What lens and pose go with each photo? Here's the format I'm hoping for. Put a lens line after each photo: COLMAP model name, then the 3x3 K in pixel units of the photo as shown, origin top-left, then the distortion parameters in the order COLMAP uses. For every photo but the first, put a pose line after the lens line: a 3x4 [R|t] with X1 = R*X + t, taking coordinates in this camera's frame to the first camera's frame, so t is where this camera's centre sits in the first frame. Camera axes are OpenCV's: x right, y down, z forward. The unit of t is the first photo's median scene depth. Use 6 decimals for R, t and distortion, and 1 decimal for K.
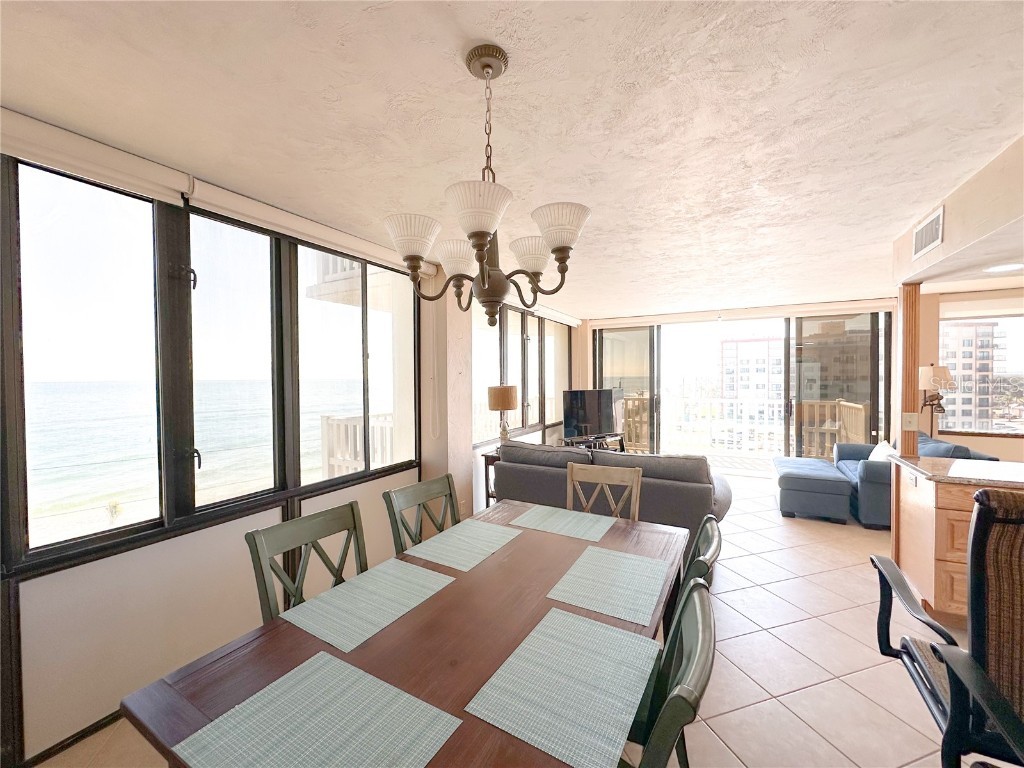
lens RADIAL K [[406.0, 0, 512.0], [0, 406.0, 384.0], [0, 0, 1]] dist [0.002031, 0.000160]
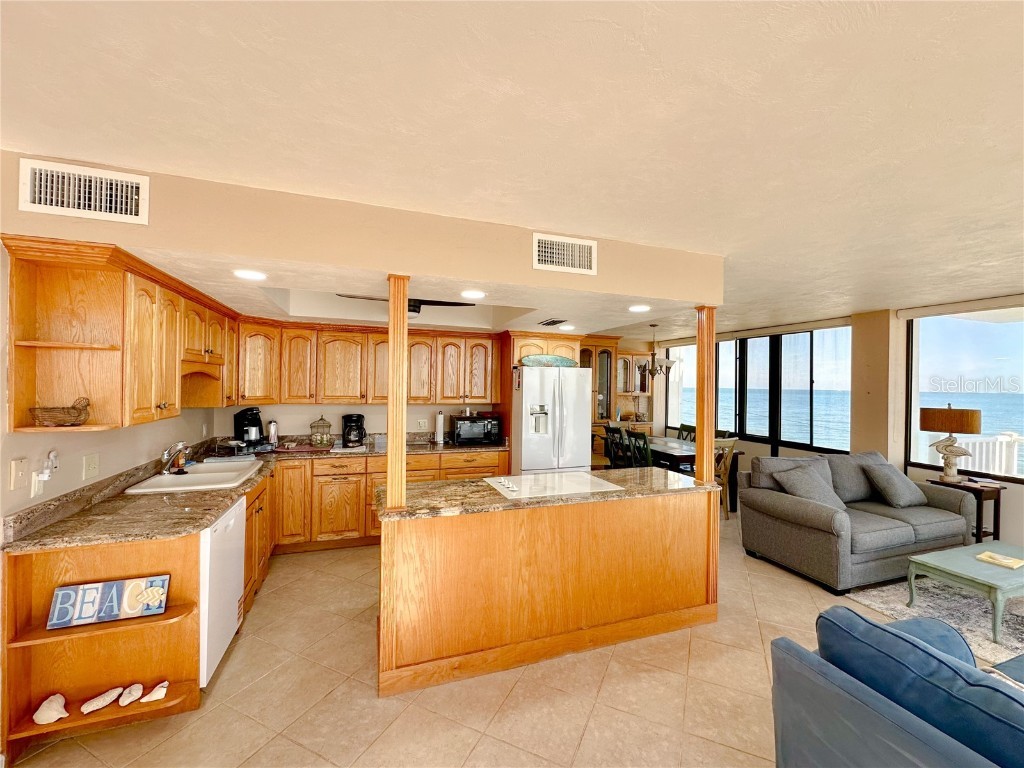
lens RADIAL K [[417.2, 0, 512.0], [0, 417.2, 384.0], [0, 0, 1]] dist [0.000248, 0.000002]
pose [[-0.660769, -0.007388, -0.750553, 2.113416], [-0.023947, 0.999650, 0.011242, -0.051459], [0.750207, 0.025402, -0.660715, 1.345670]]
